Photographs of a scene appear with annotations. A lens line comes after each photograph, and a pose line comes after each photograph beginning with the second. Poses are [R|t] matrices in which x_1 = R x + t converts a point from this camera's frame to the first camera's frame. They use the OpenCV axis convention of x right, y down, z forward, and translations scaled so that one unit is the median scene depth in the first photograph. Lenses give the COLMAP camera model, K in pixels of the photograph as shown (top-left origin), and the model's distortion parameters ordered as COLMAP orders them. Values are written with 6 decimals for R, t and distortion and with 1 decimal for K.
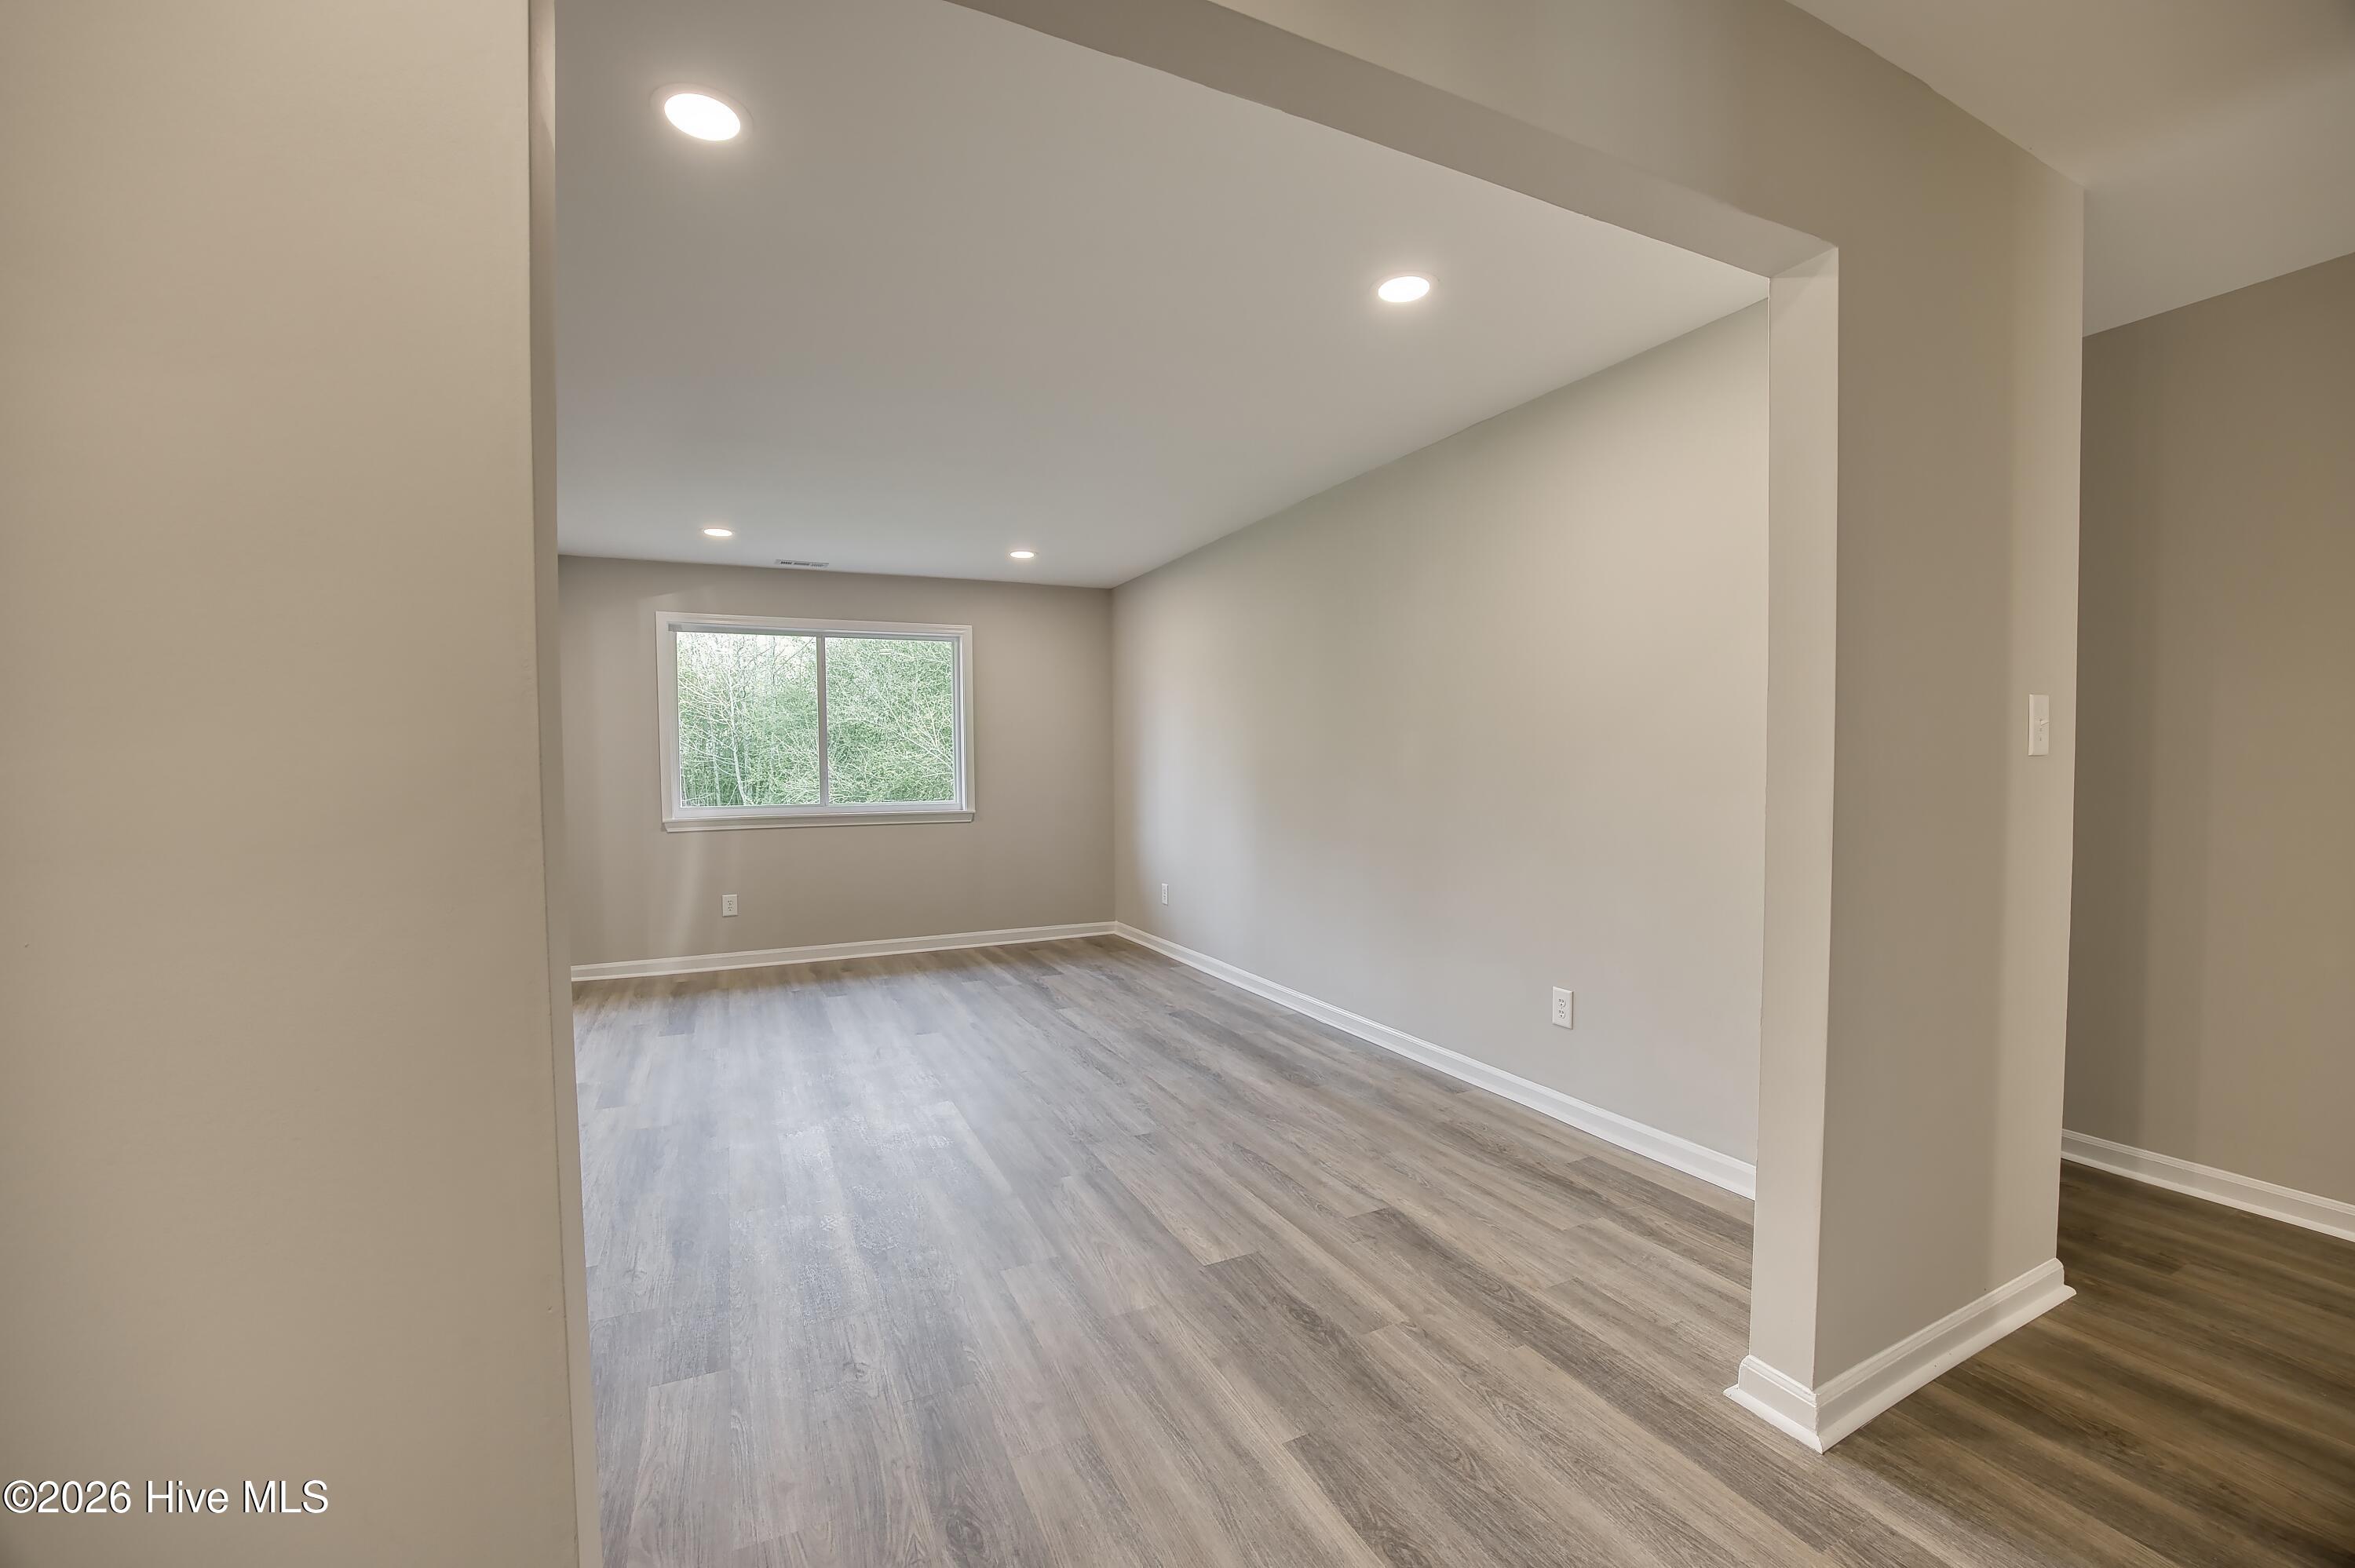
lens RADIAL K [[971.8, 0, 1176.9], [0, 971.8, 793.2], [0, 0, 1]] dist [-0.001780, 0.000222]
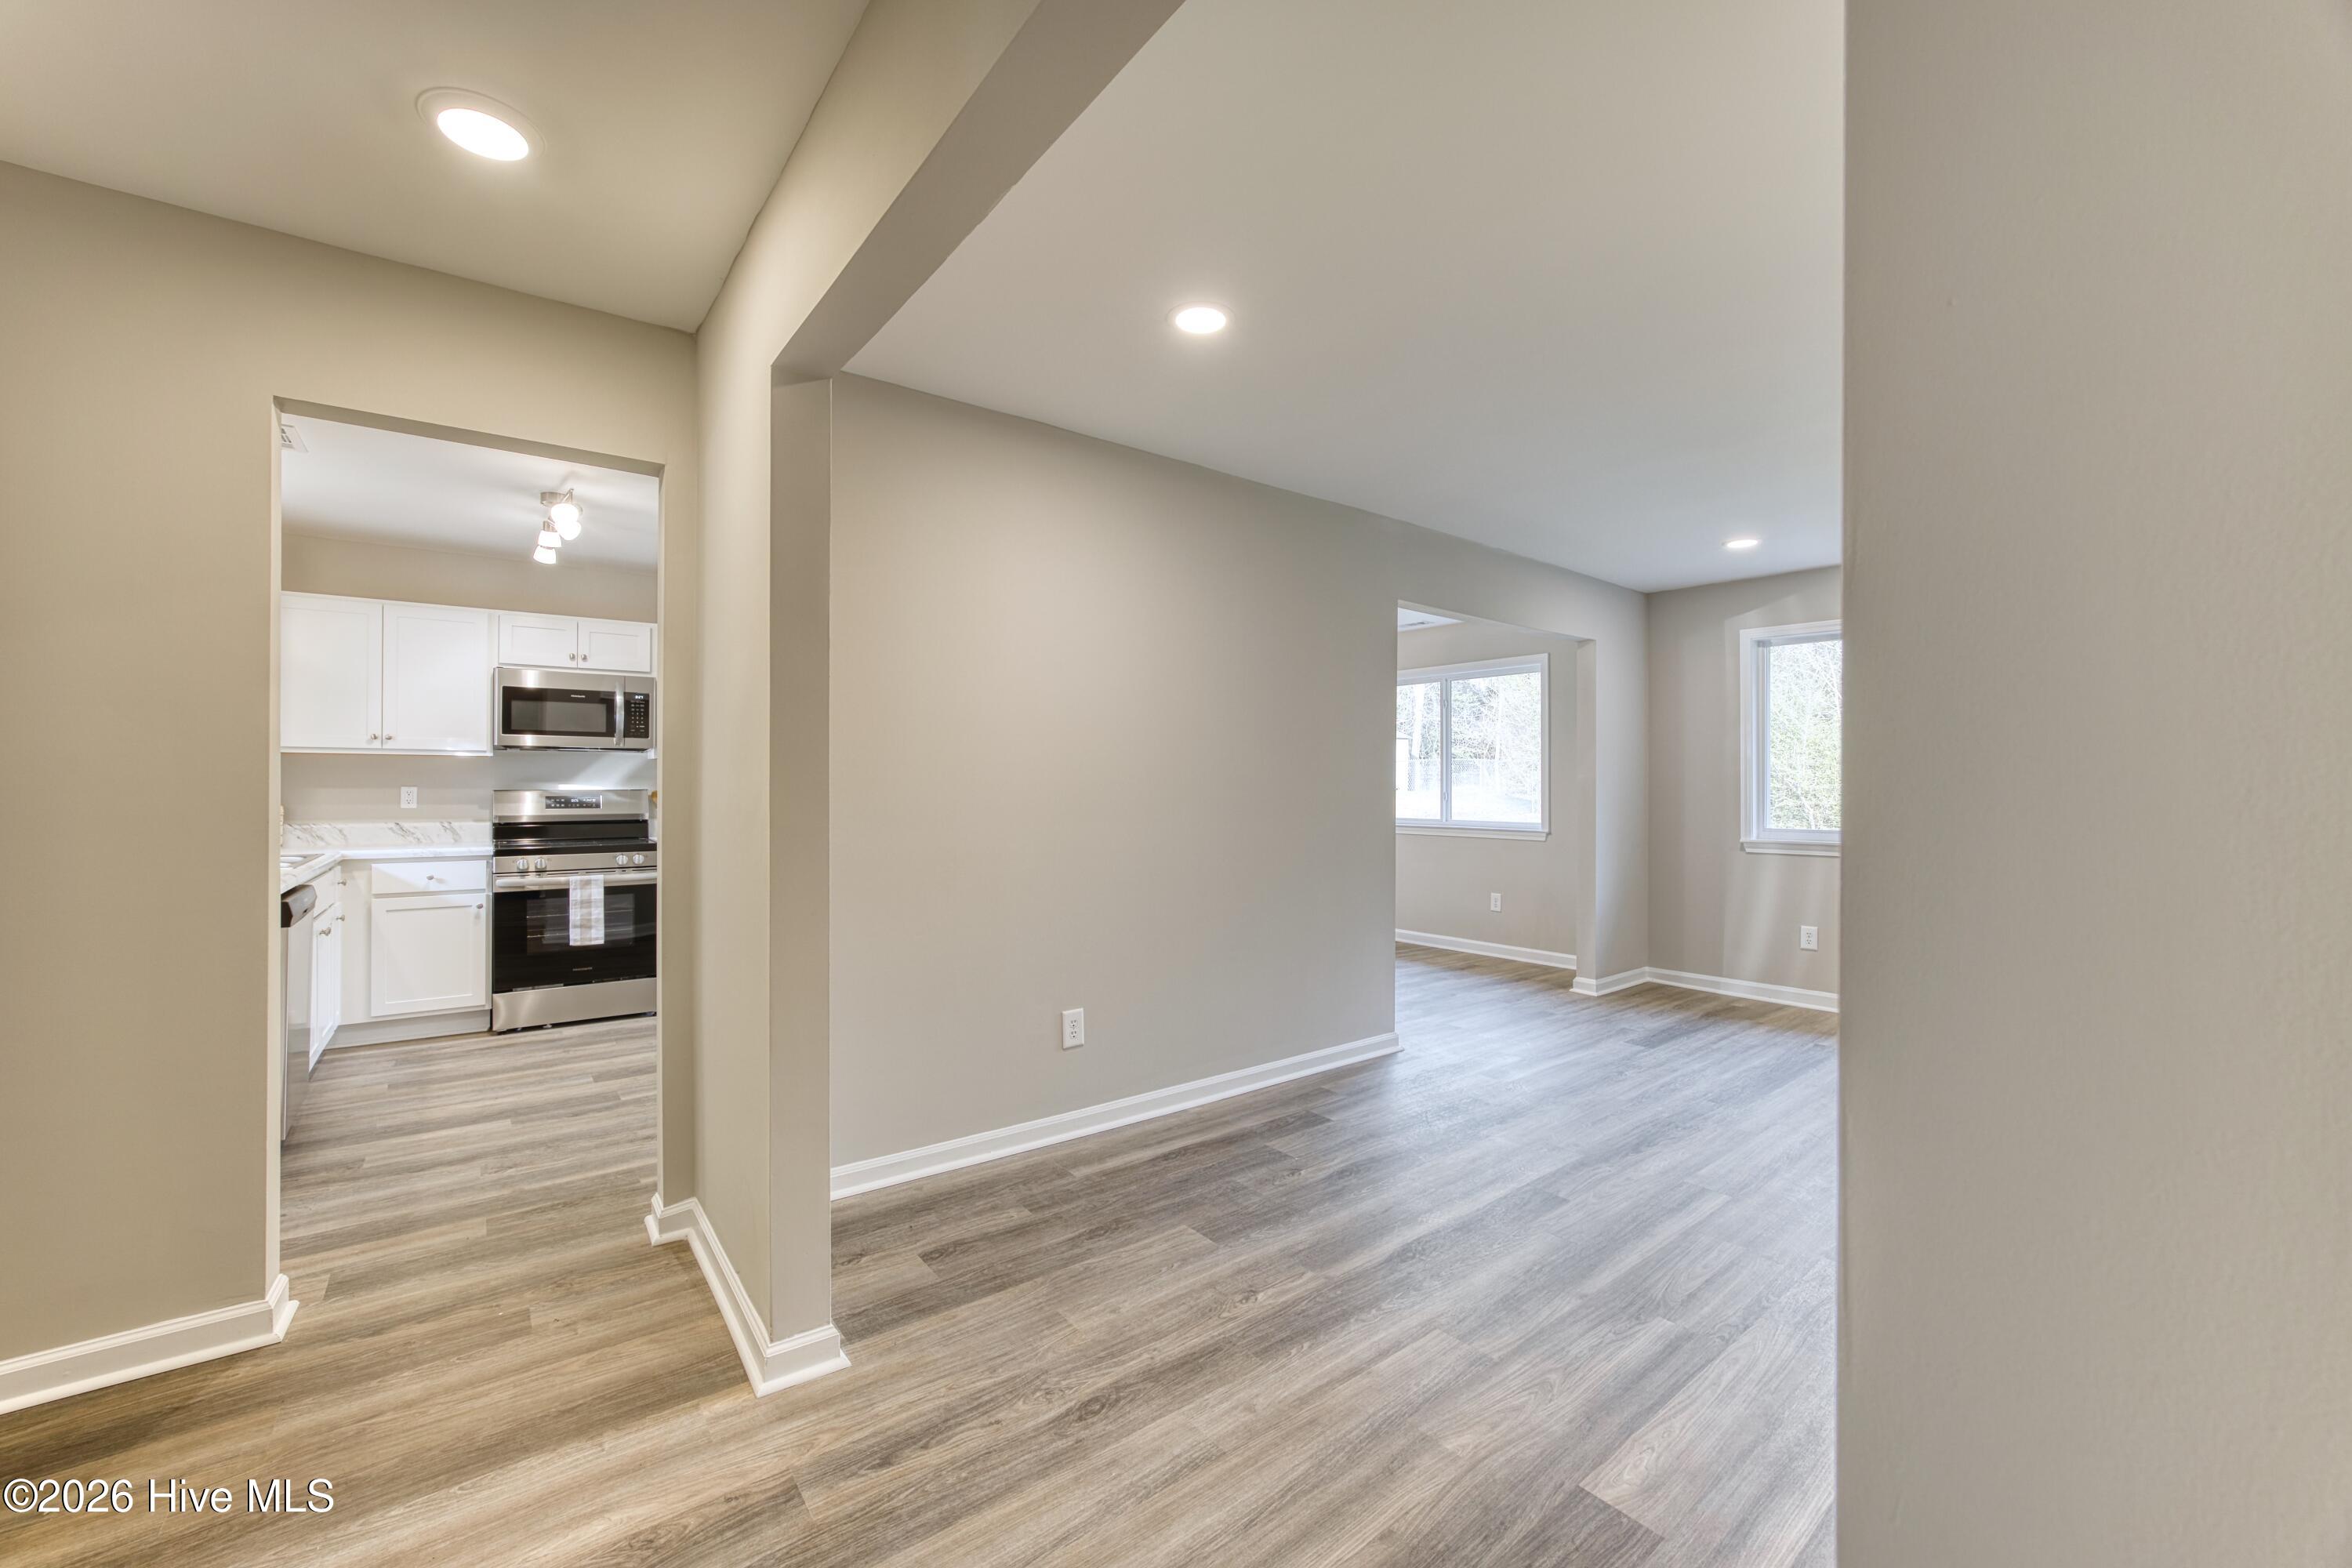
lens RADIAL K [[929.5, 0, 1178.0], [0, 929.5, 783.8], [0, 0, 1]] dist [-0.000245, 0.000435]
pose [[0.203570, -0.003072, -0.979056, 0.633663], [-0.022017, 0.999728, -0.007715, -0.022052], [0.978813, 0.023126, 0.203447, 0.547393]]
